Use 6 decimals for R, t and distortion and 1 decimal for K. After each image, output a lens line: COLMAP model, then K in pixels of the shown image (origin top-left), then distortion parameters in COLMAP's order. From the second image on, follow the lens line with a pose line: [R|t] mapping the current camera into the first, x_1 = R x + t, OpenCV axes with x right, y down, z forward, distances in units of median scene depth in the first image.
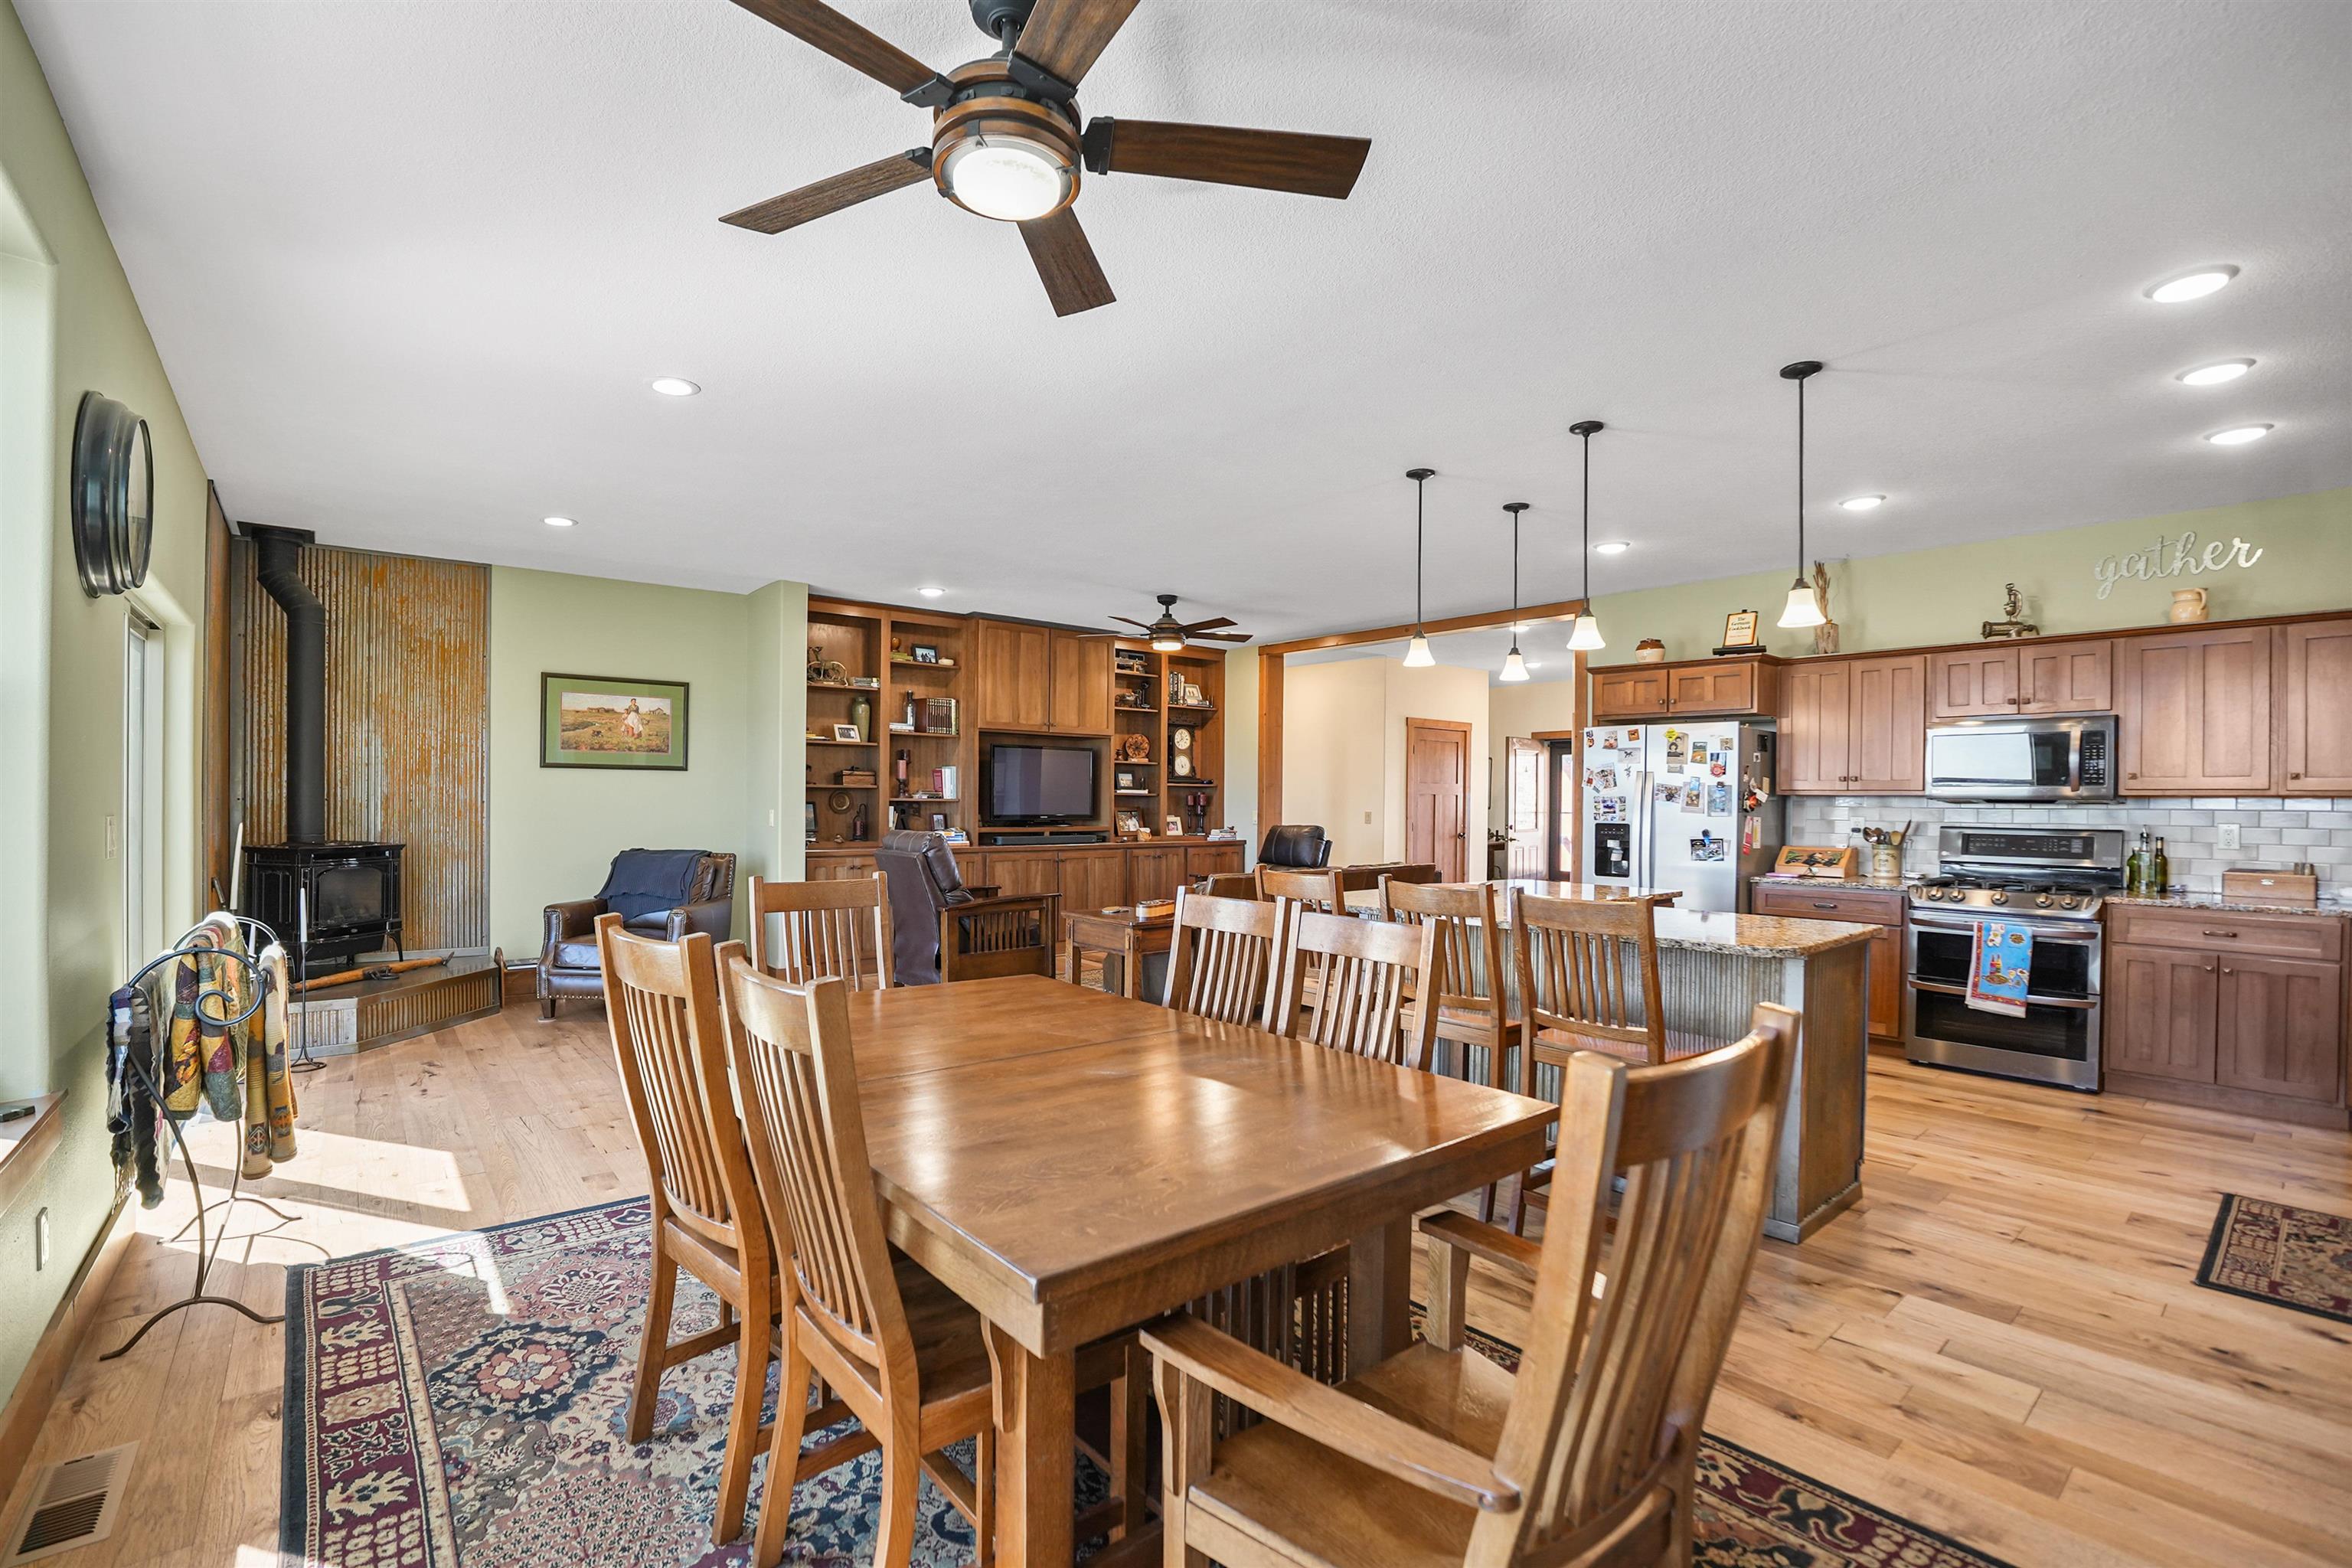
lens RADIAL K [[1051.6, 0, 1182.6], [0, 1051.6, 801.1], [0, 0, 1]] dist [-0.026241, 0.011874]
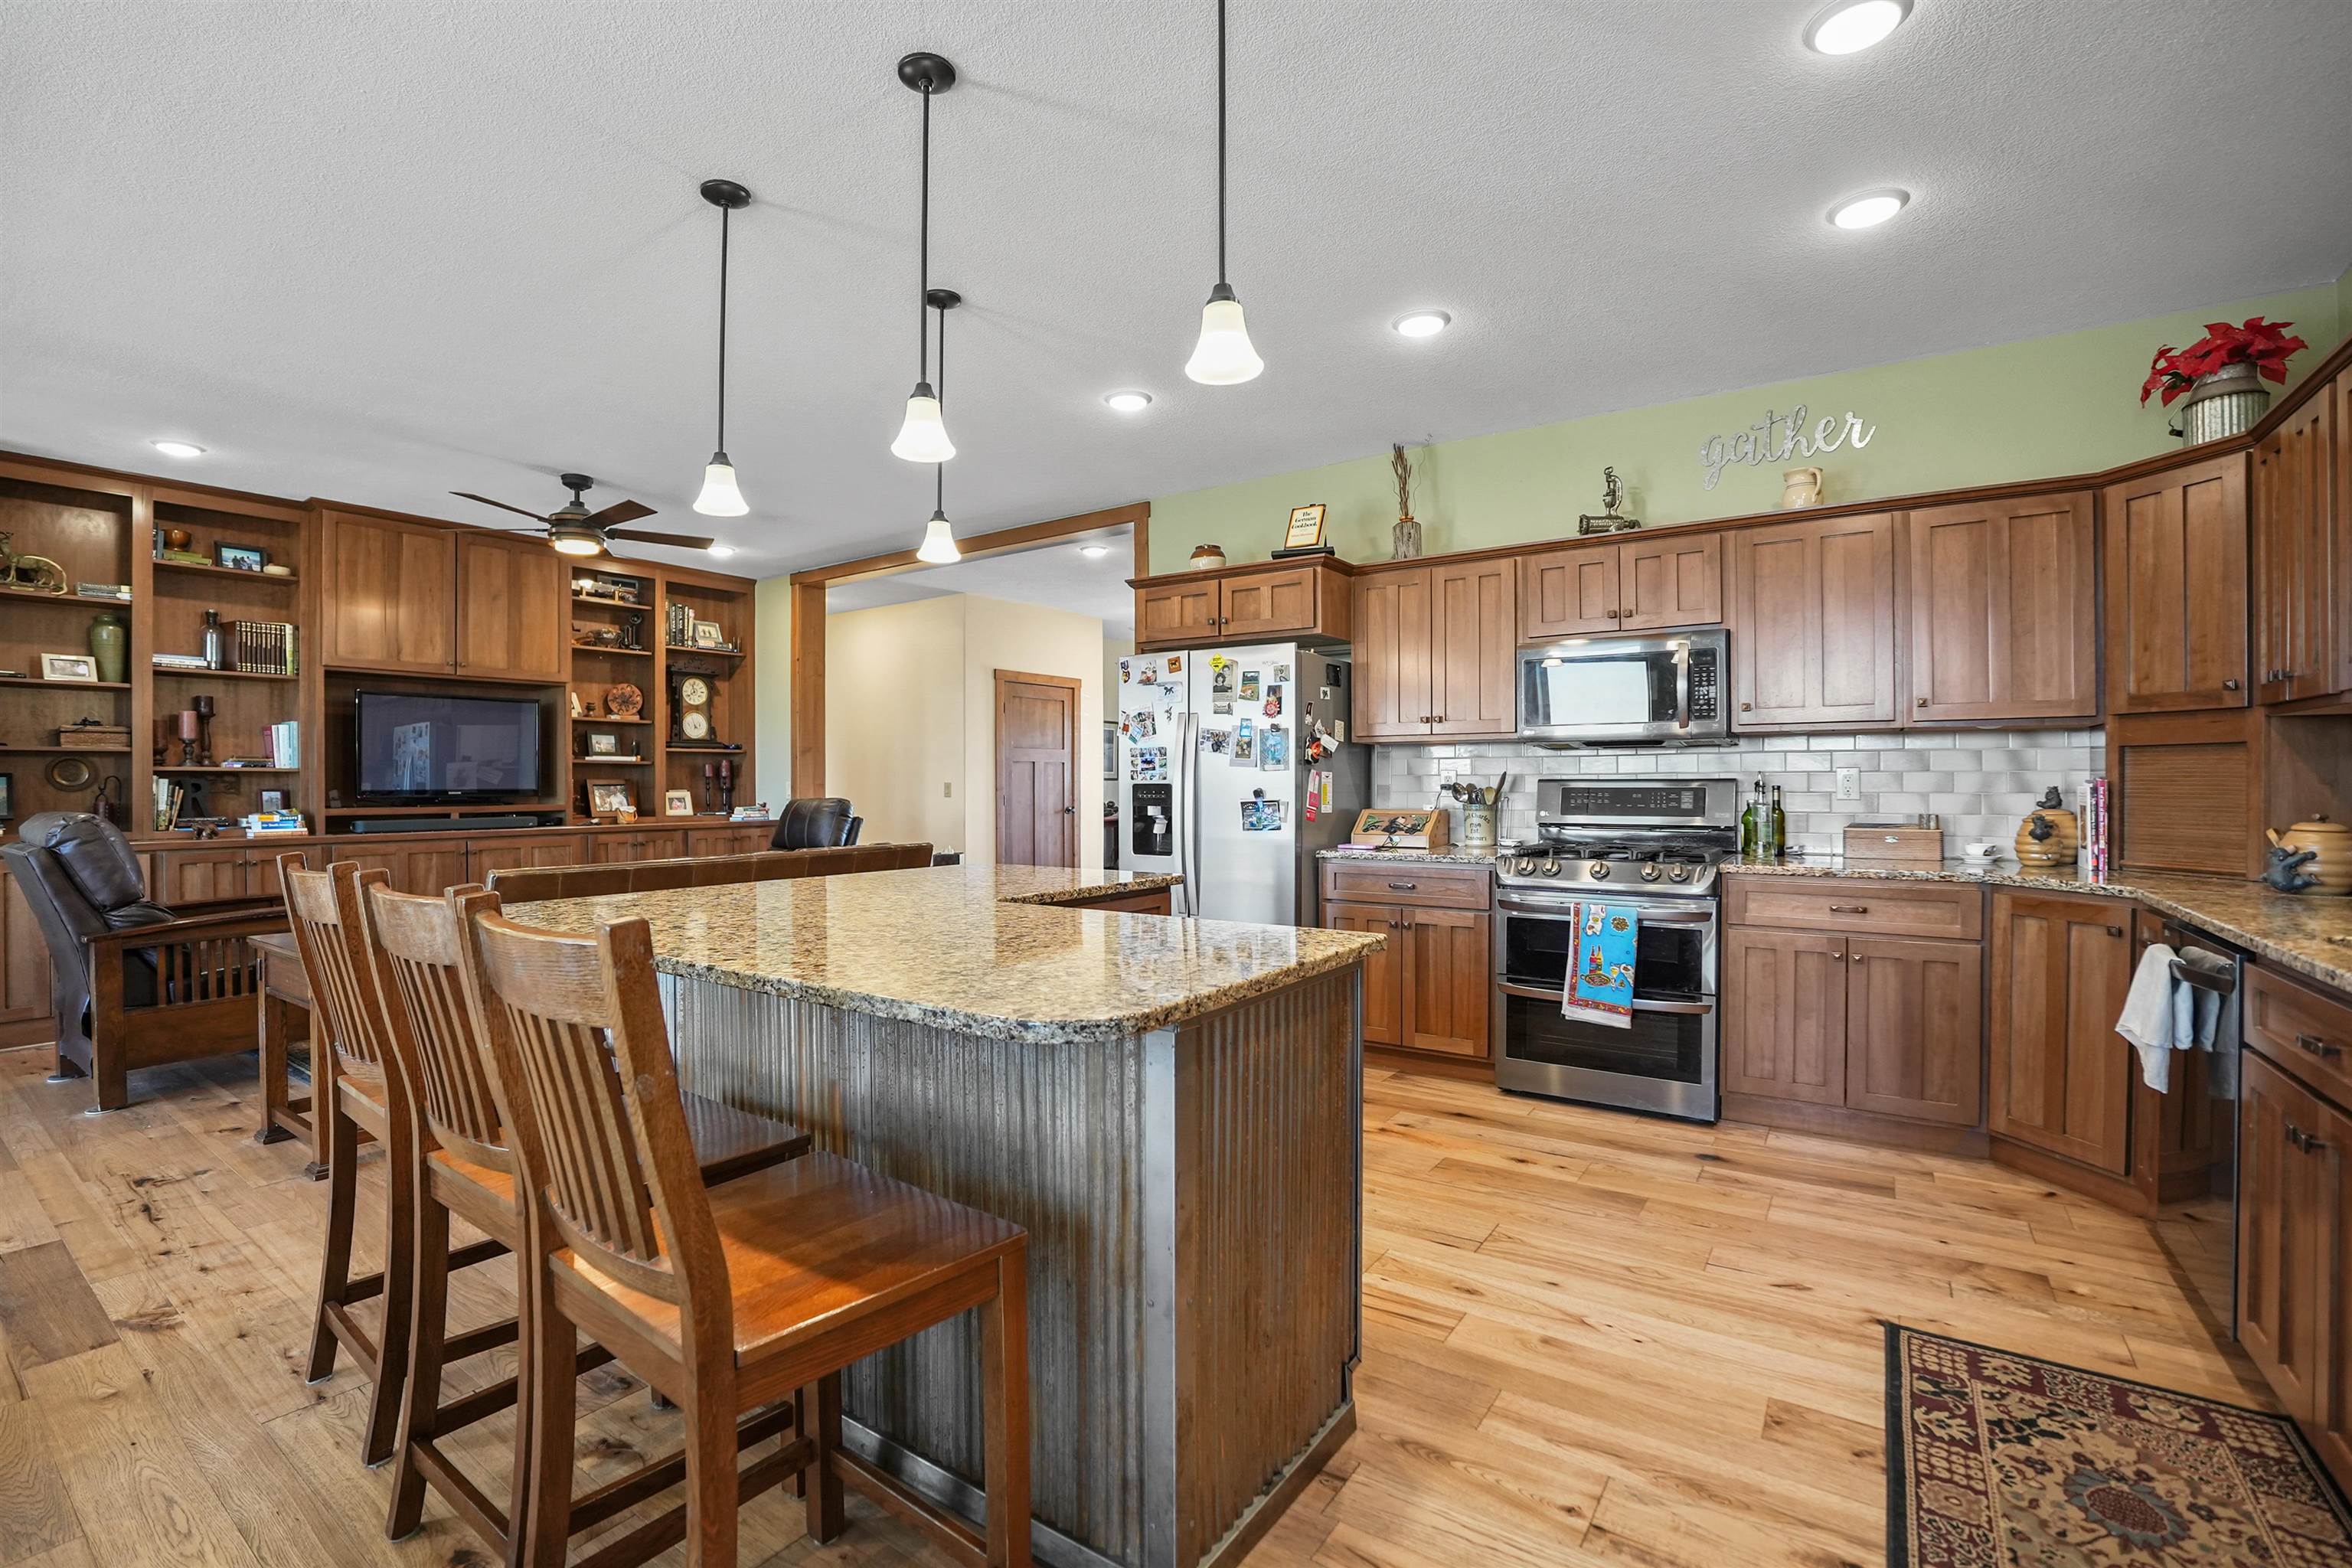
lens RADIAL K [[1028.9, 0, 1163.7], [0, 1028.9, 780.8], [0, 0, 1]] dist [-0.029505, 0.012797]
pose [[0.972440, -0.012472, 0.232818, 0.275915], [0.013531, 0.999904, -0.002951, 0.023951], [-0.232758, 0.006020, 0.972516, 0.316461]]
